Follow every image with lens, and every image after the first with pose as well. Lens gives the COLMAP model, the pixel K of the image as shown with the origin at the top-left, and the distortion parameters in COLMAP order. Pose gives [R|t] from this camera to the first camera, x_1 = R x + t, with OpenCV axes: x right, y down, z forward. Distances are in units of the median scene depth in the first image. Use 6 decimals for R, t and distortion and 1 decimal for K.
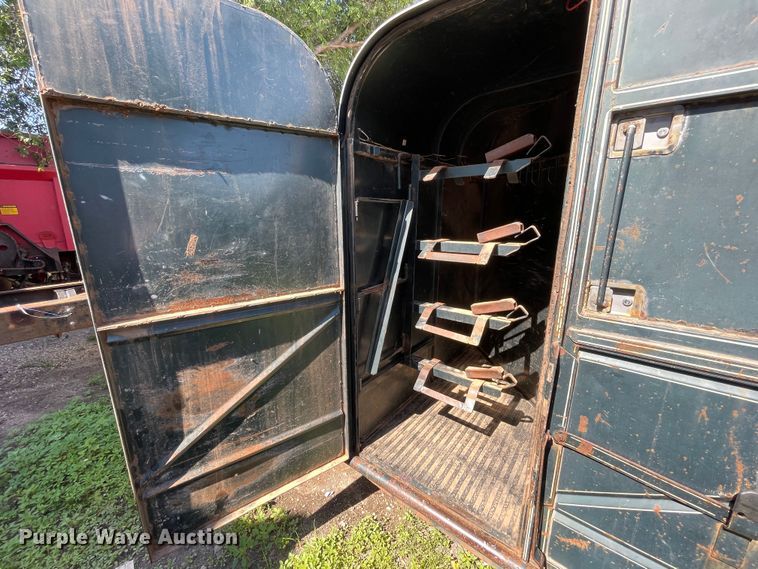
lens RADIAL K [[300.0, 0, 381.7], [0, 300.0, 282.7], [0, 0, 1]] dist [-0.003263, -0.000058]
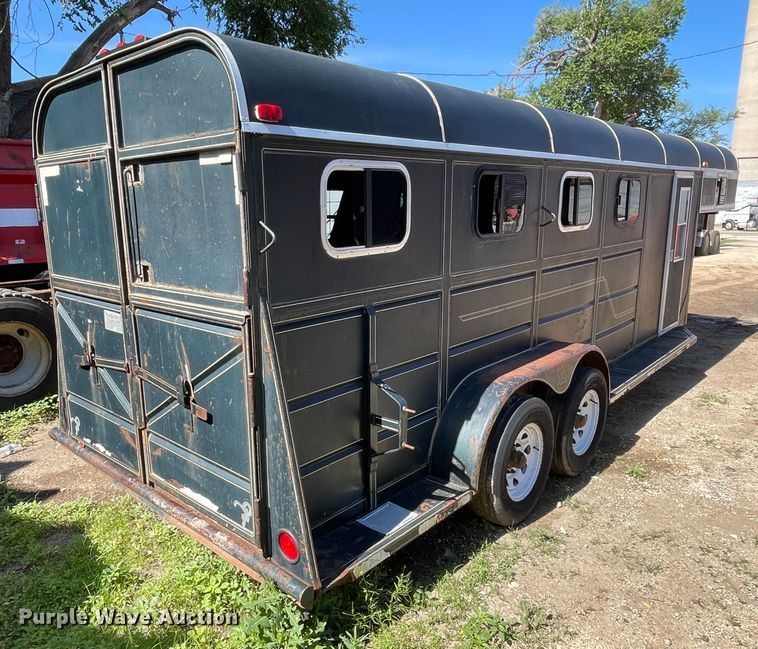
lens RADIAL K [[523.6, 0, 374.7], [0, 523.6, 318.4], [0, 0, 1]] dist [-0.001564, -0.006732]
pose [[0.999495, 0.005063, -0.031356, 2.104690], [-0.006362, 0.999119, -0.041480, 0.407898], [0.031118, 0.041658, 0.998647, -1.736582]]
